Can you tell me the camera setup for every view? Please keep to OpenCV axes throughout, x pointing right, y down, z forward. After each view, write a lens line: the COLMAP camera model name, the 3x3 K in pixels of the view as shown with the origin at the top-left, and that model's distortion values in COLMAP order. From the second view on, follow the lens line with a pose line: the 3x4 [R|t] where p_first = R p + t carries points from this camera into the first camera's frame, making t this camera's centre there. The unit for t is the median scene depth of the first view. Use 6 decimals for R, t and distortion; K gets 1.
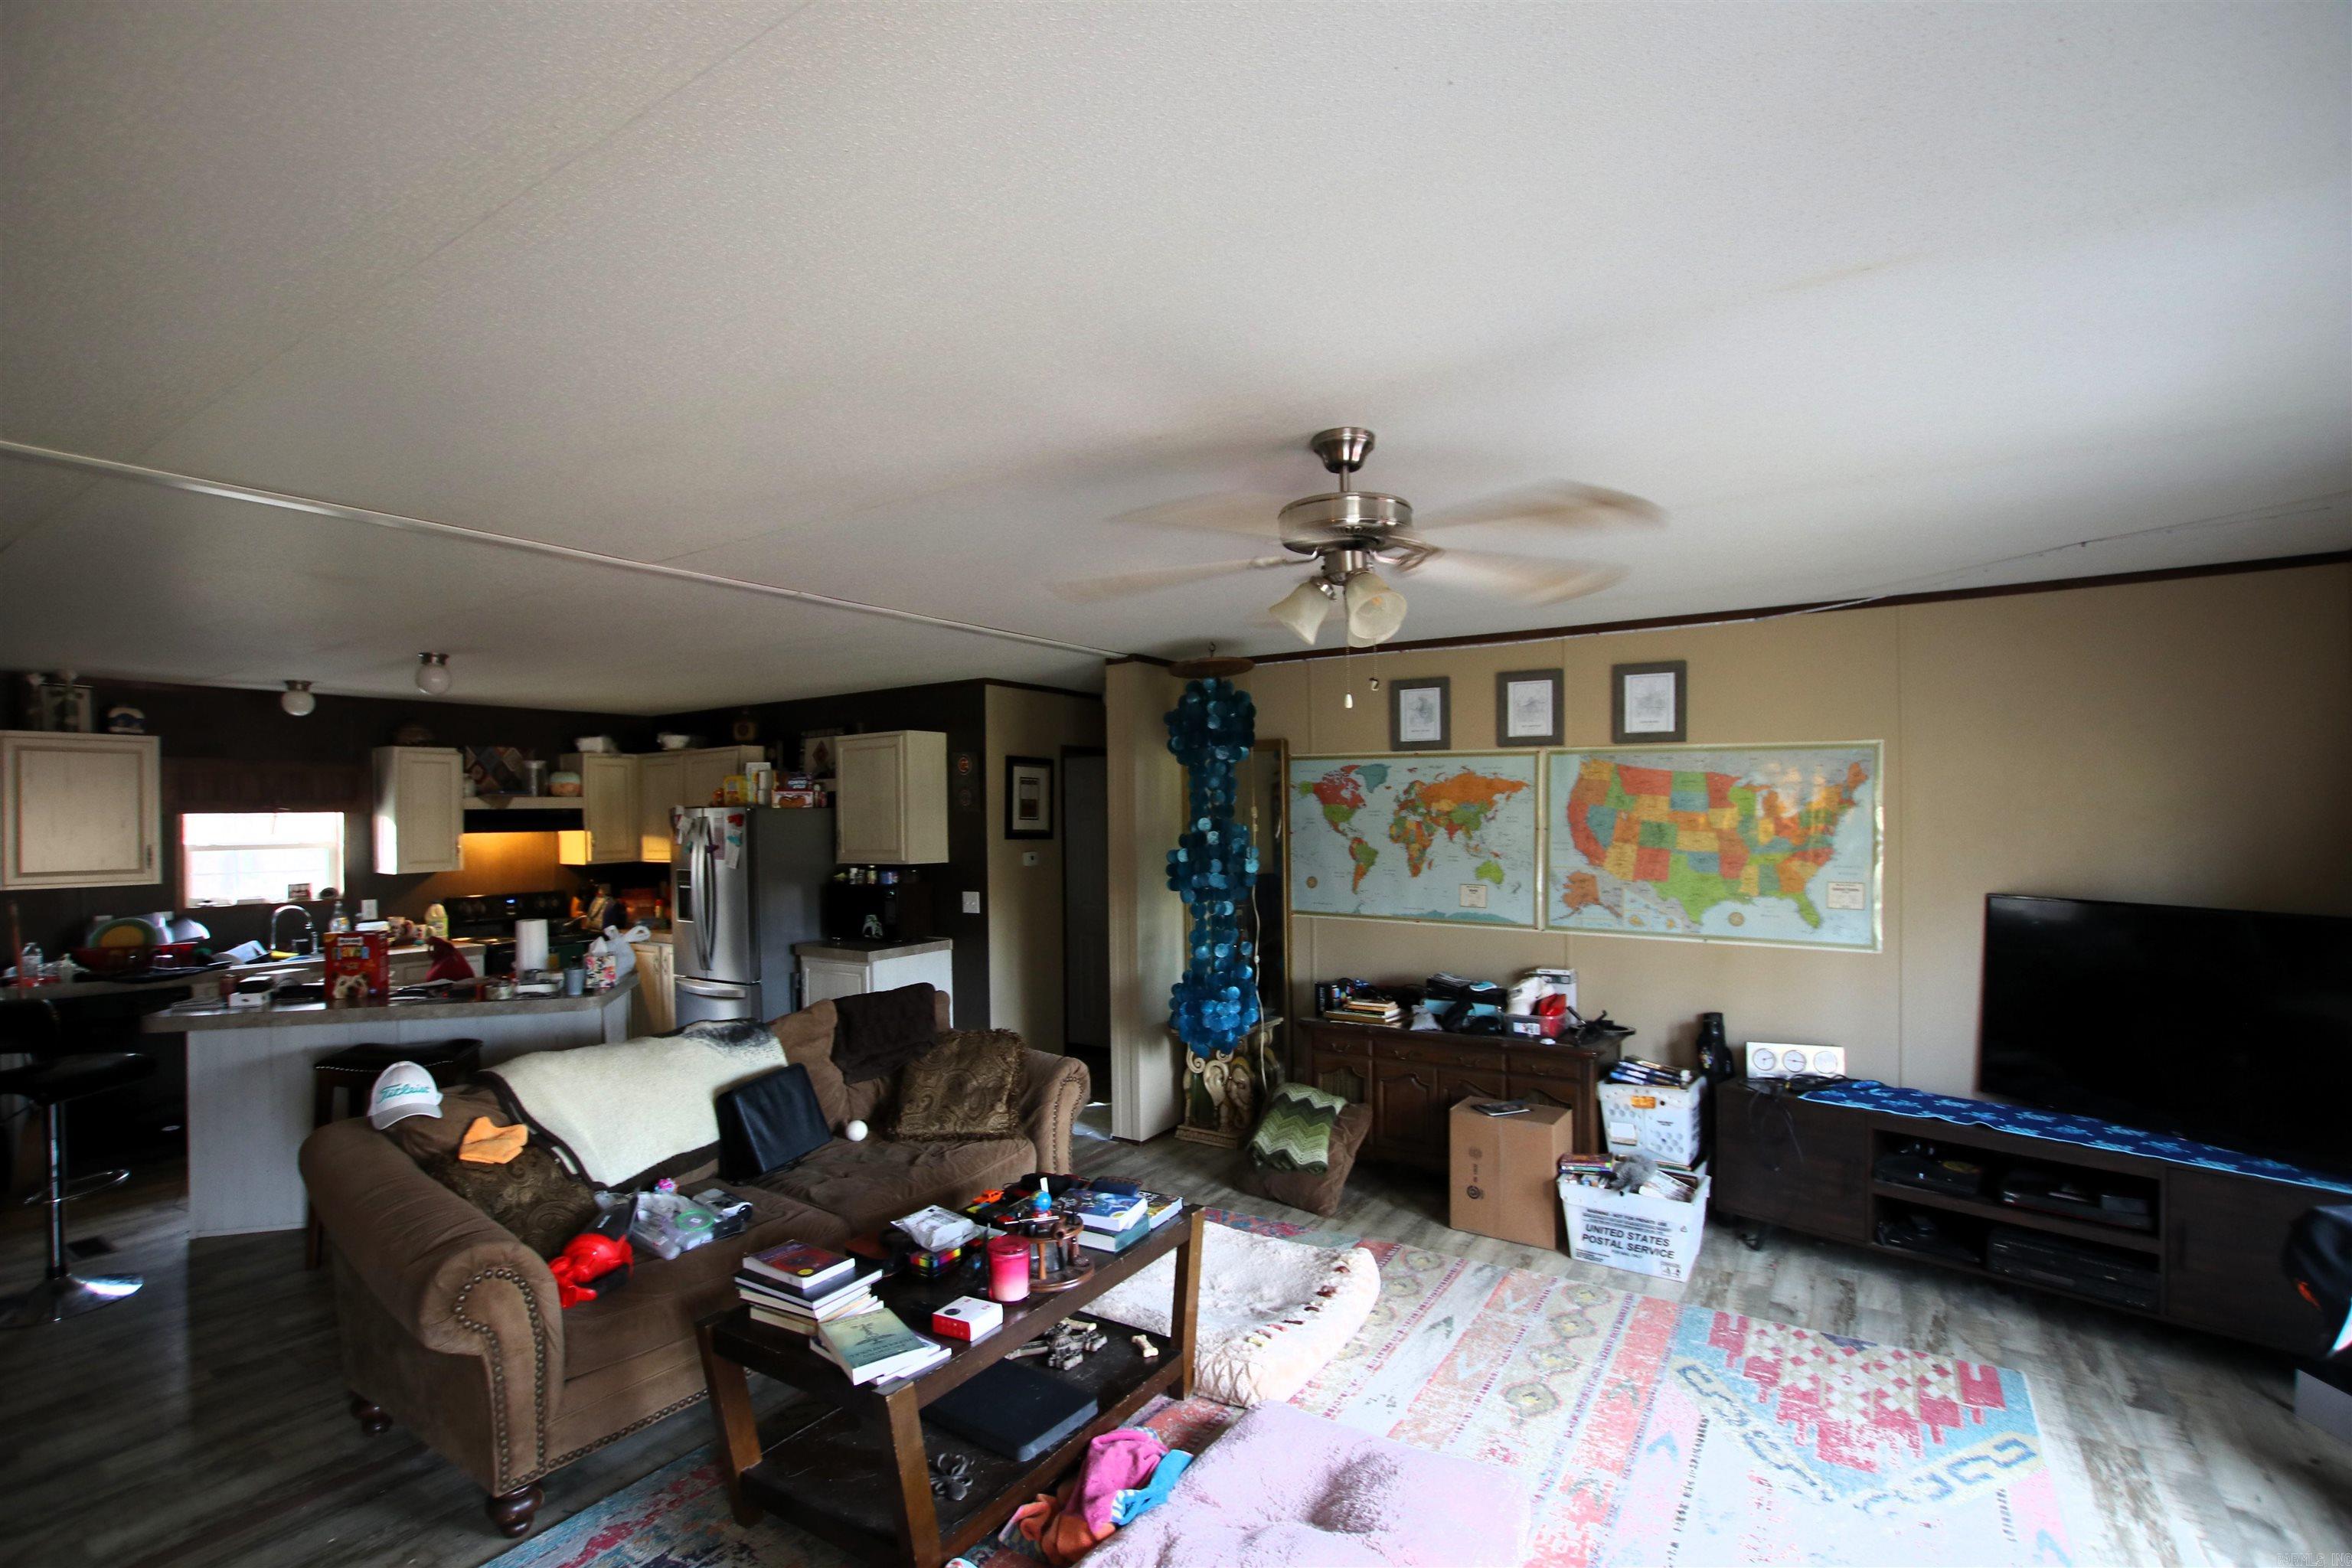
lens RADIAL K [[1090.5, 0, 1170.8], [0, 1090.5, 800.0], [0, 0, 1]] dist [-0.006341, 0.000181]
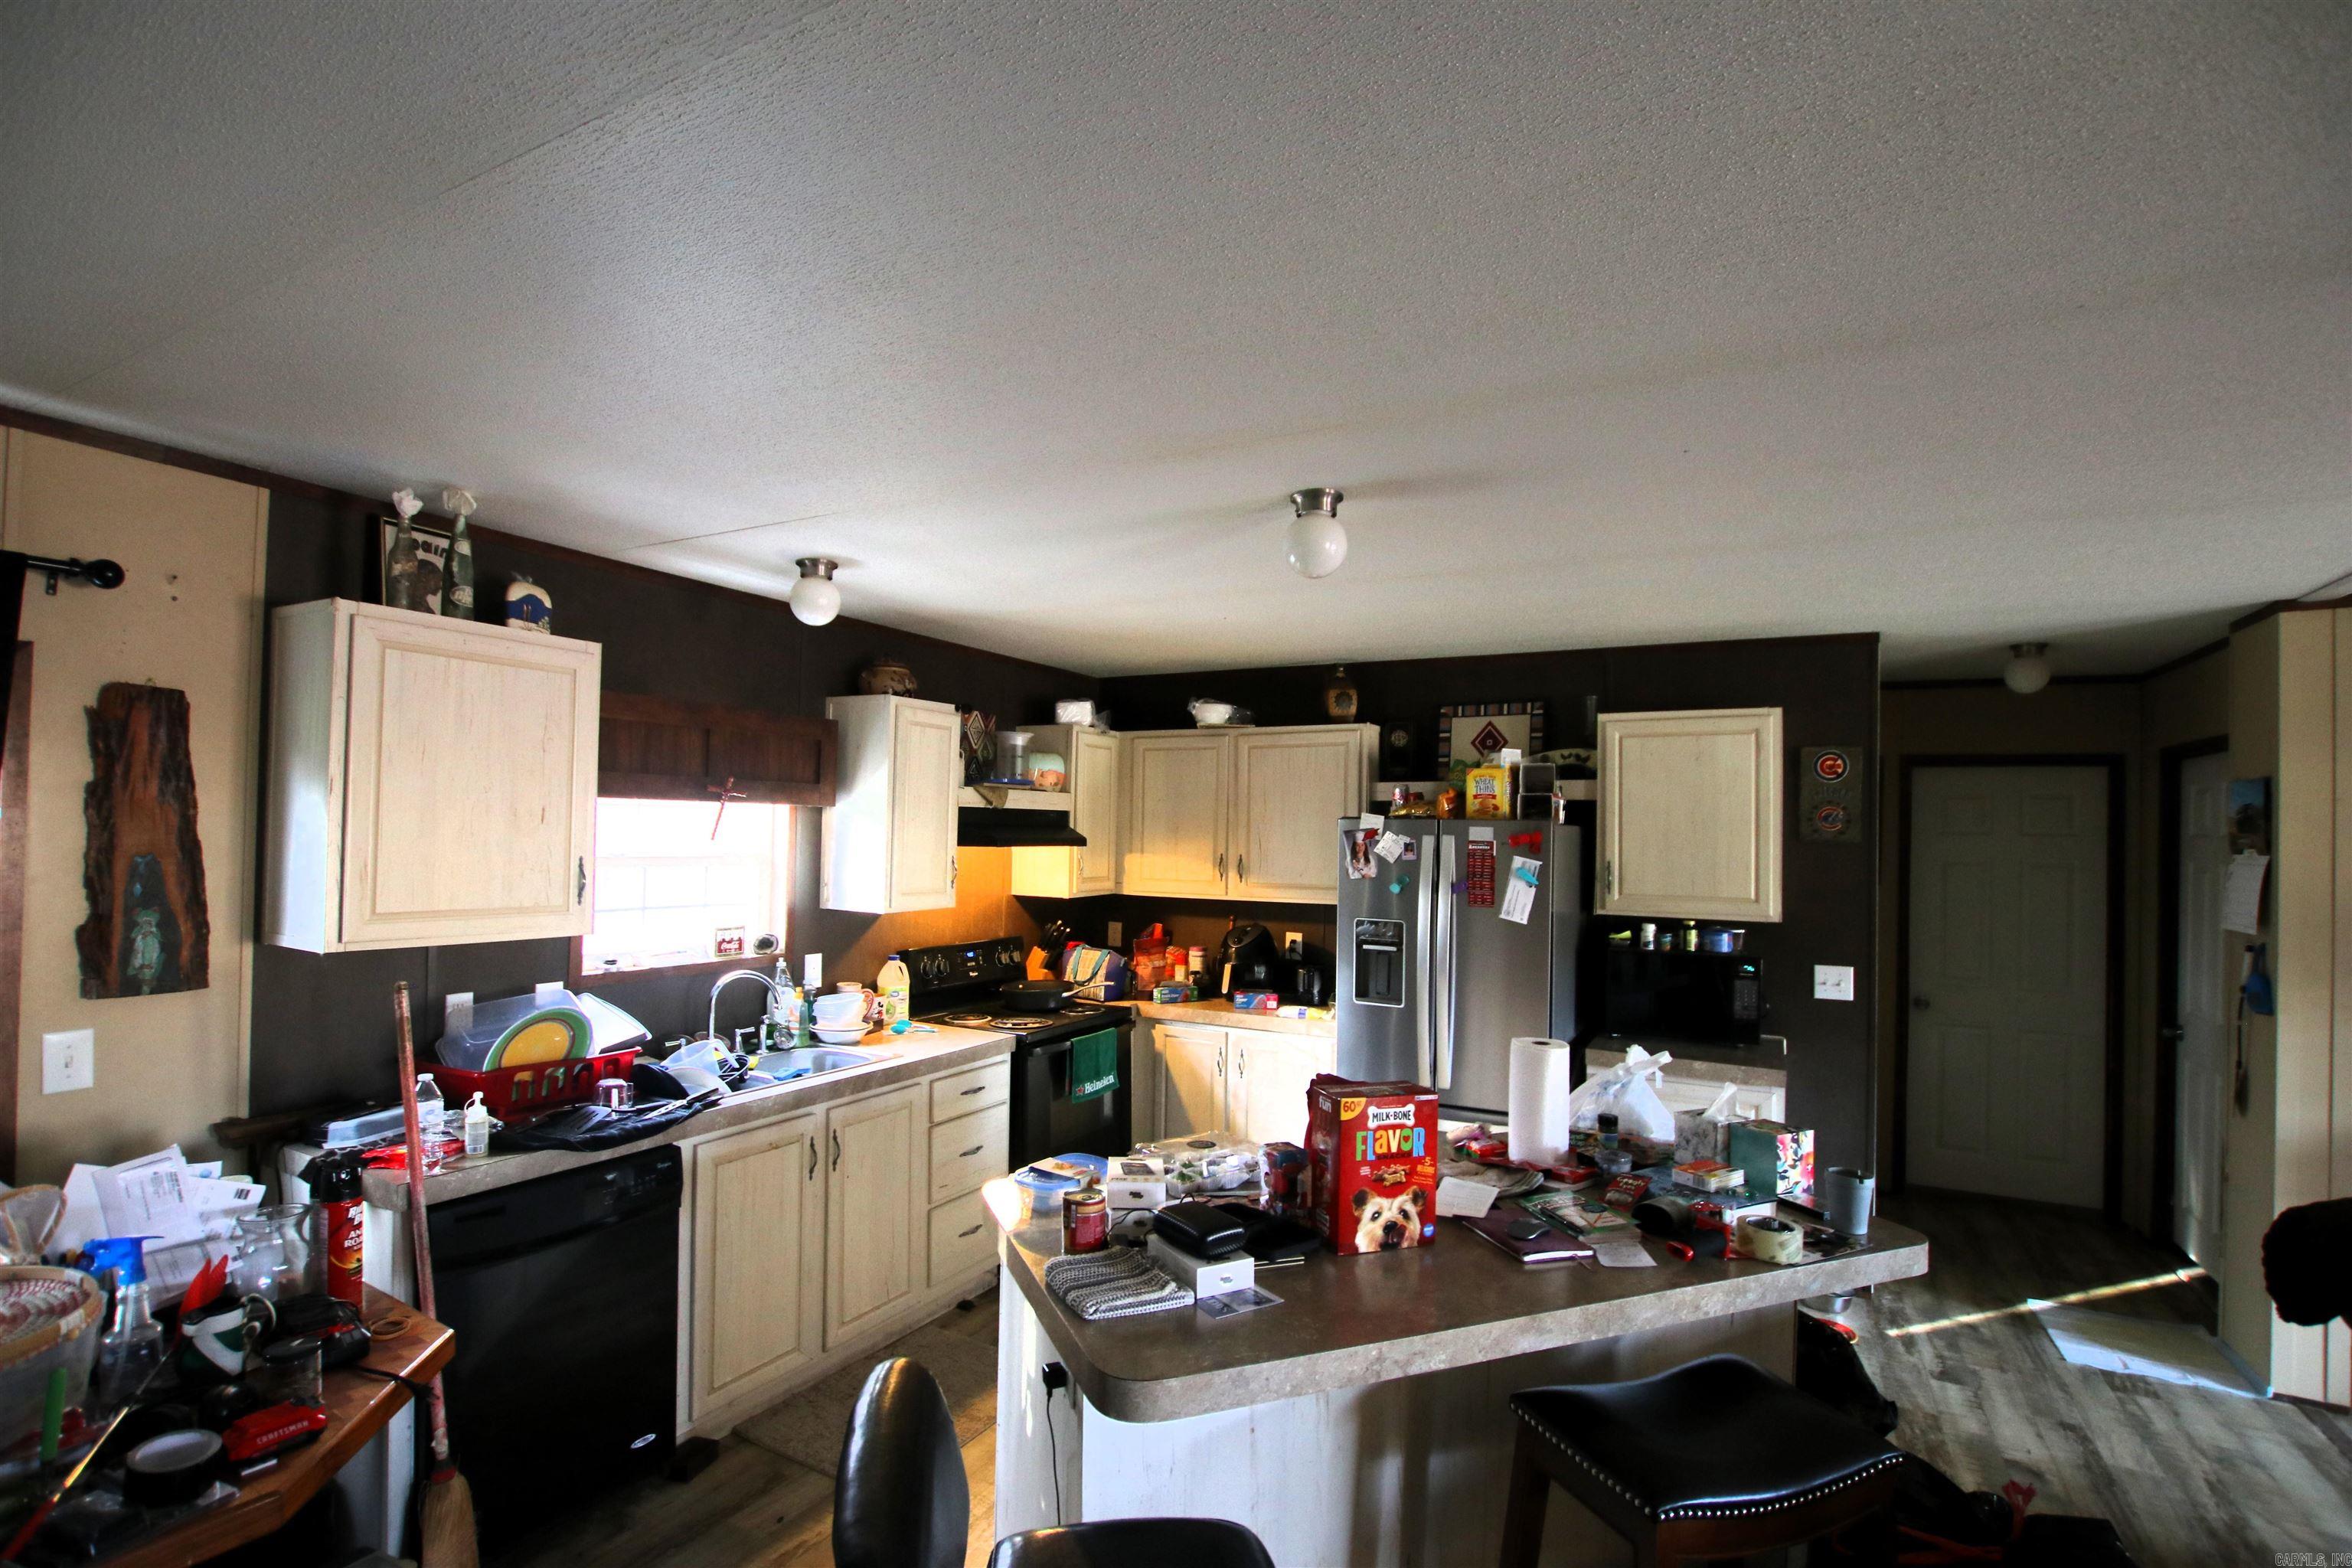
lens RADIAL K [[1090.5, 0, 1181.8], [0, 1090.5, 792.7], [0, 0, 1]] dist [-0.006341, 0.000181]
pose [[0.994624, 0.039118, 0.095883, -0.606368], [-0.036709, 0.998968, -0.026761, 0.013184], [-0.096831, 0.023098, 0.995033, 0.400991]]
